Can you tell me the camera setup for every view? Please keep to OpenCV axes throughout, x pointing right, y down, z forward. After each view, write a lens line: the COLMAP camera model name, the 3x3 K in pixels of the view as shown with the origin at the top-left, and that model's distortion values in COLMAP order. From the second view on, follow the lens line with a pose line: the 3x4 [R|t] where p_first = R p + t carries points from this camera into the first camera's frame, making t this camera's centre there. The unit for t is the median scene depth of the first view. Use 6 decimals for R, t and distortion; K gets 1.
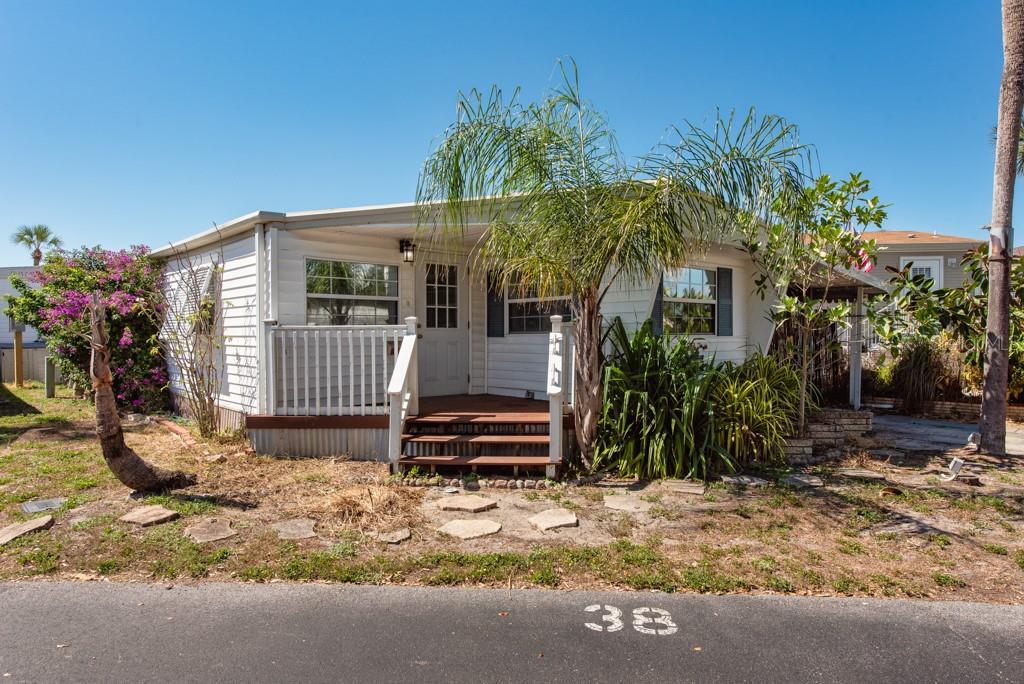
lens RADIAL K [[633.9, 0, 511.1], [0, 633.9, 342.9], [0, 0, 1]] dist [0.010110, -0.002349]
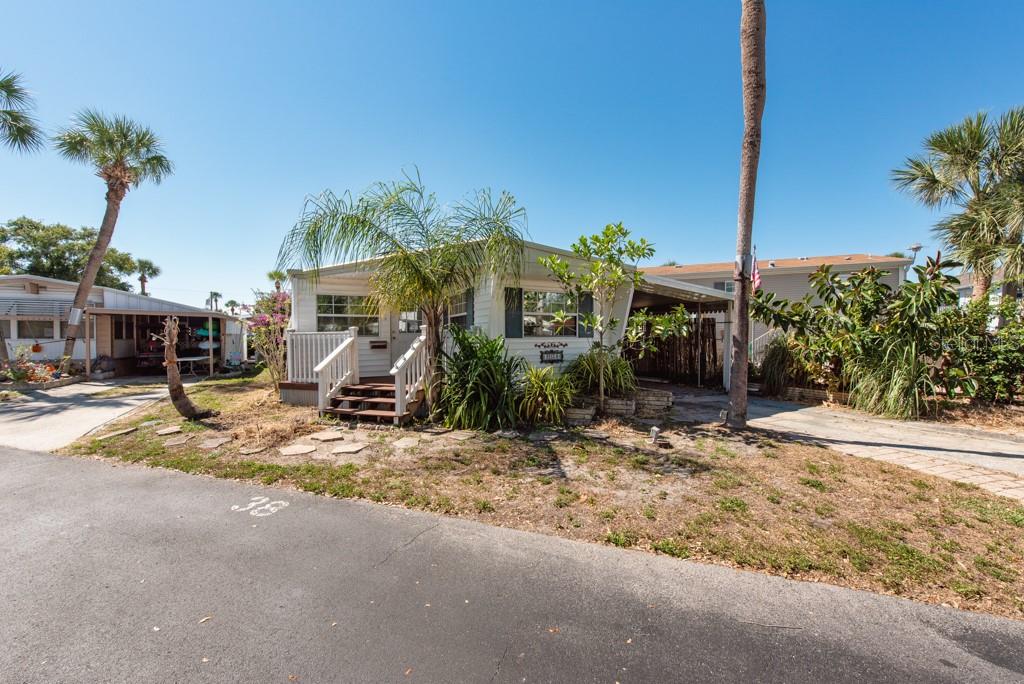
lens RADIAL K [[400.8, 0, 513.3], [0, 400.8, 344.1], [0, 0, 1]] dist [0.008626, -0.000511]
pose [[0.961867, 0.003255, -0.273497, 0.632374], [-0.001461, 0.999976, 0.006761, -0.002696], [0.273512, -0.006103, 0.961849, 0.086268]]
